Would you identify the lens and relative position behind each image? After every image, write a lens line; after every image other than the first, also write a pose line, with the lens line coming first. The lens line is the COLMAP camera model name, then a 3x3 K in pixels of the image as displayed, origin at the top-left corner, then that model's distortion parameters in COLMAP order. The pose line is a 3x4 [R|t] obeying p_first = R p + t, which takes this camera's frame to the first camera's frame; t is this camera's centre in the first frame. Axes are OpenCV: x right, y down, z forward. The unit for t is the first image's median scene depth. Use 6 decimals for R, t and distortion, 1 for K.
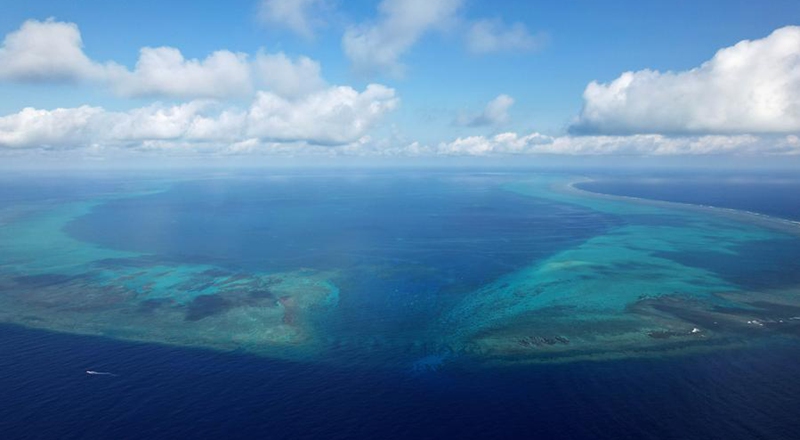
lens RADIAL K [[532.7, 0, 400.0], [0, 532.7, 220.0], [0, 0, 1]] dist [-0.006946, -0.001246]
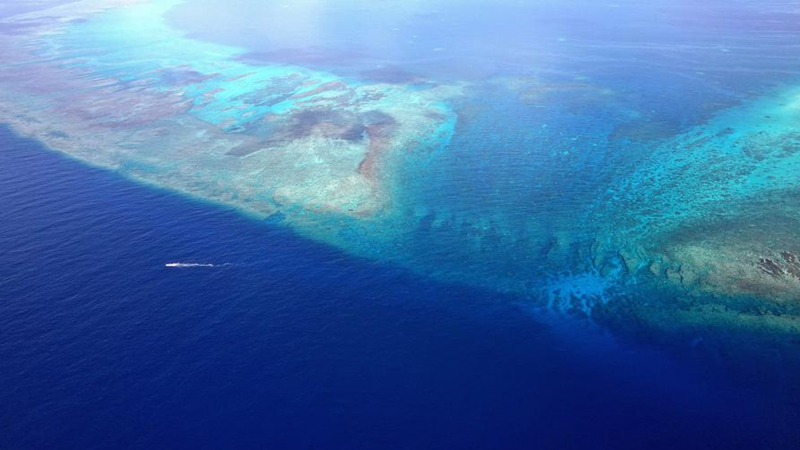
lens RADIAL K [[551.3, 0, 400.0], [0, 551.3, 225.0], [0, 0, 1]] dist [-0.066364, 0.046653]
pose [[0.959996, 0.123827, -0.251145, 0.008012], [-0.023056, 0.928817, 0.369821, 0.002253], [0.279062, -0.349236, 0.894516, 0.342278]]
